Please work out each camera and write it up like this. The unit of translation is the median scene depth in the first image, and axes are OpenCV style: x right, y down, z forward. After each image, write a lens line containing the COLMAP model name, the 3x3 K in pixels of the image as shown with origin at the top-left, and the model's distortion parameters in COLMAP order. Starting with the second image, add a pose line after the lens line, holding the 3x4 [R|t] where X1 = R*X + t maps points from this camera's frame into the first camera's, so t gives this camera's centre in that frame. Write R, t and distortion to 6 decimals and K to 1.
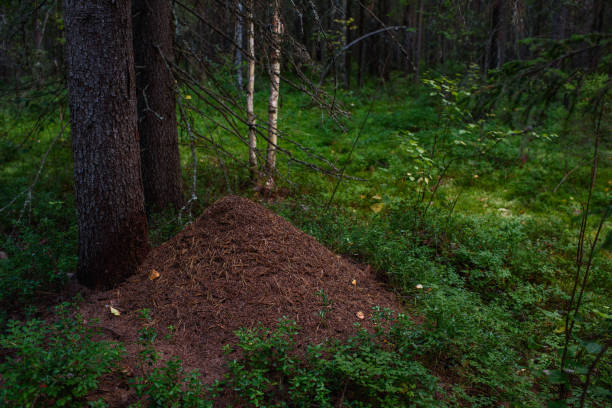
lens RADIAL K [[608.6, 0, 306.0], [0, 608.6, 204.0], [0, 0, 1]] dist [-0.077087, 0.002640]
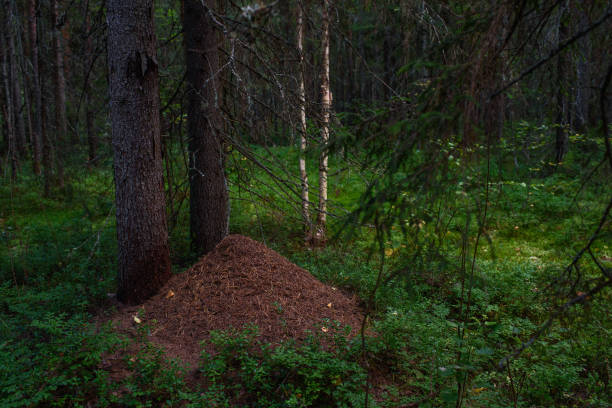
lens RADIAL K [[608.6, 0, 306.0], [0, 608.6, 204.0], [0, 0, 1]] dist [-0.077087, 0.002640]
pose [[0.984752, -0.007637, -0.173799, 0.261506], [-0.009555, 0.995154, -0.097867, 0.049444], [0.173704, 0.098035, 0.979906, -0.236332]]
